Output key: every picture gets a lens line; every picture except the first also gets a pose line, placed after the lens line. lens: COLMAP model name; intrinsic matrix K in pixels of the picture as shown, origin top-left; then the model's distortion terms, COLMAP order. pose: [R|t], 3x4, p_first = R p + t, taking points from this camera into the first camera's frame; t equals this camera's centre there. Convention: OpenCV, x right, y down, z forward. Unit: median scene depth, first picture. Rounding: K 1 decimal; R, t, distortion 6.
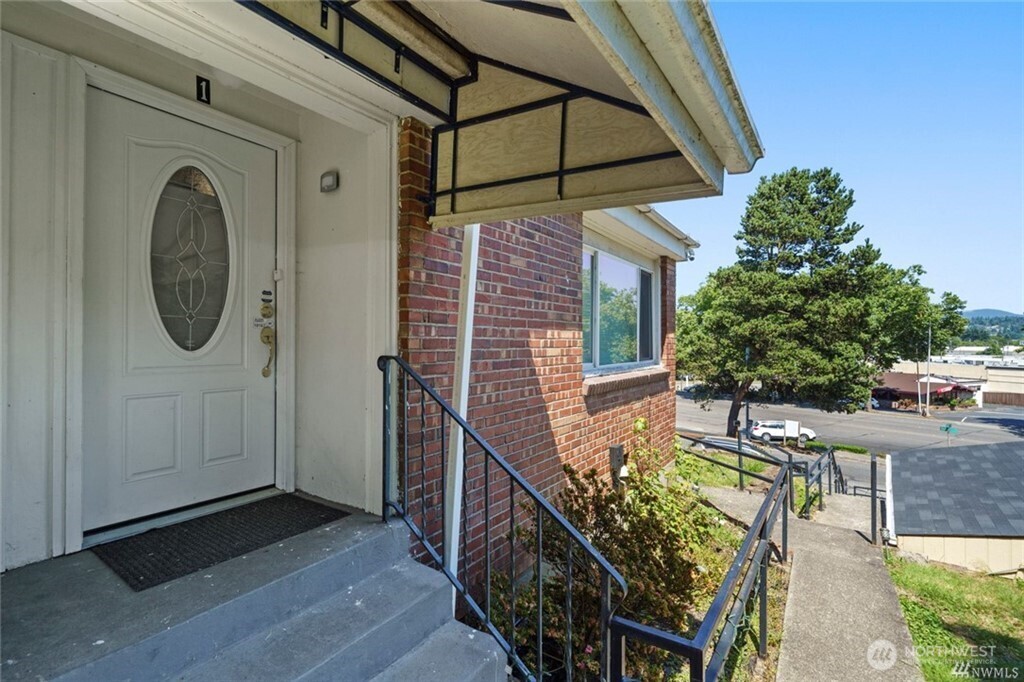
lens RADIAL K [[484.0, 0, 509.9], [0, 484.0, 335.5], [0, 0, 1]] dist [-0.000316, 0.001632]
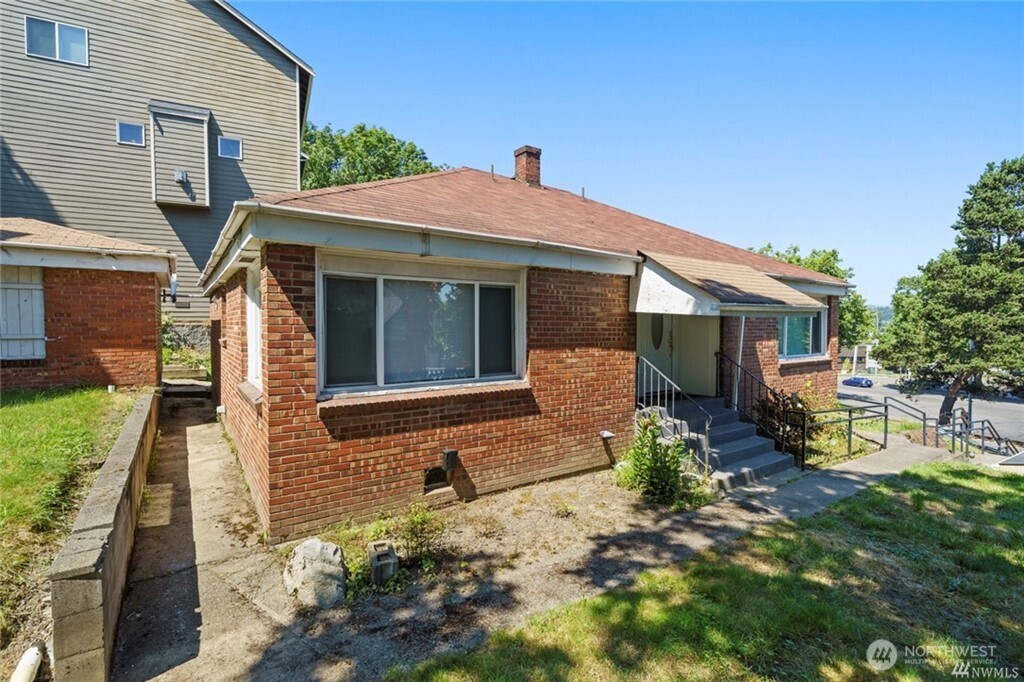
lens RADIAL K [[484.0, 0, 509.9], [0, 484.0, 335.5], [0, 0, 1]] dist [-0.000316, 0.001632]
pose [[0.938217, 0.009436, -0.345919, -0.045115], [0.001864, 0.999476, 0.032320, -0.019682], [0.346043, -0.030968, 0.937707, -0.287377]]
